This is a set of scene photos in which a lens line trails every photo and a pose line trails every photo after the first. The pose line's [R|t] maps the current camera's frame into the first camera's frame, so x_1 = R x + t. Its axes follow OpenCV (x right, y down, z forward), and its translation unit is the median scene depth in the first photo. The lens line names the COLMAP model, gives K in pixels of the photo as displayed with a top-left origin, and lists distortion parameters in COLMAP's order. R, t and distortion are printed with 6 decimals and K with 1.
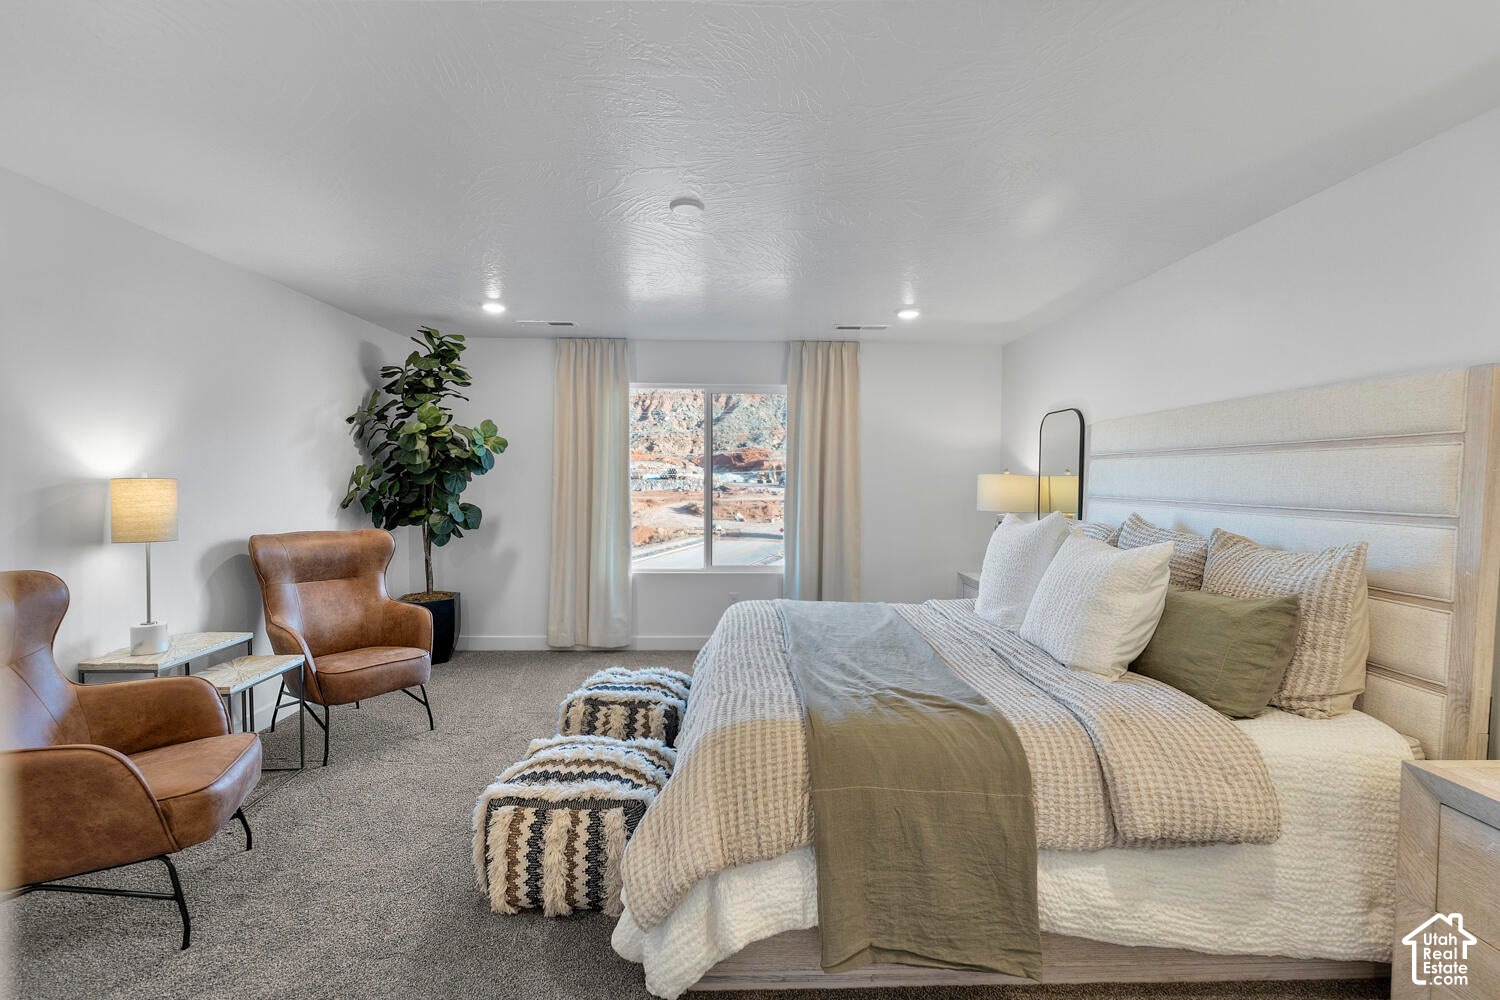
lens RADIAL K [[671.2, 0, 751.3], [0, 671.2, 494.9], [0, 0, 1]] dist [-0.002453, -0.000467]
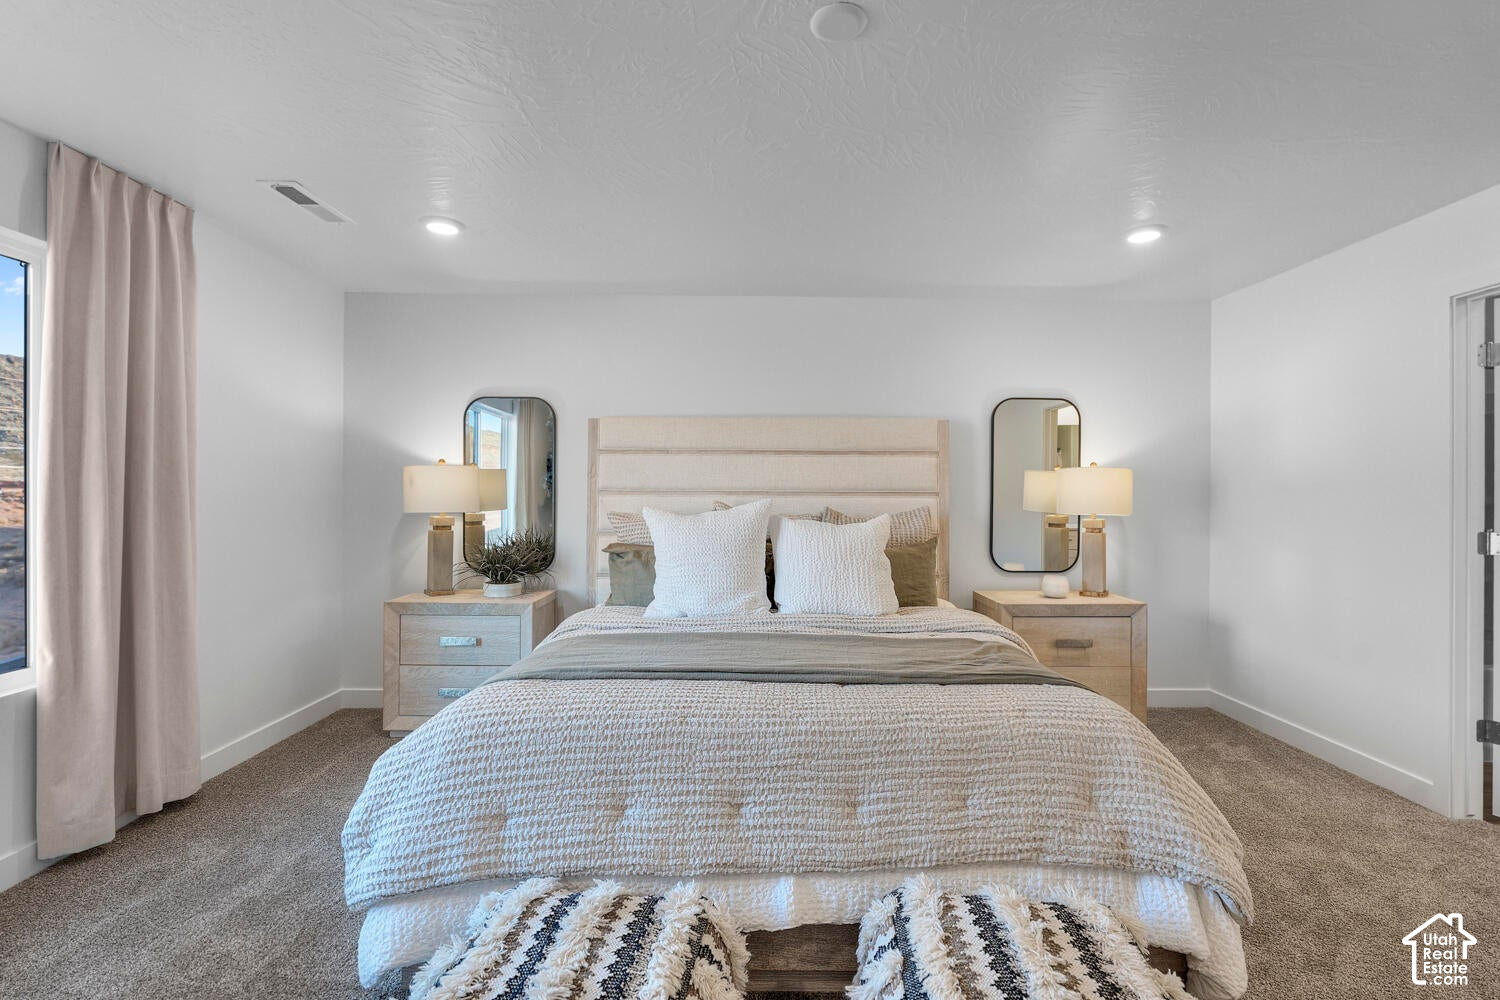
lens RADIAL K [[671.2, 0, 751.3], [0, 671.2, 494.9], [0, 0, 1]] dist [-0.002453, -0.000467]
pose [[-0.024898, -0.016870, 0.999548, -0.798192], [0.025990, 0.999509, 0.017517, -0.004715], [-0.999352, 0.026415, -0.024447, 1.210719]]
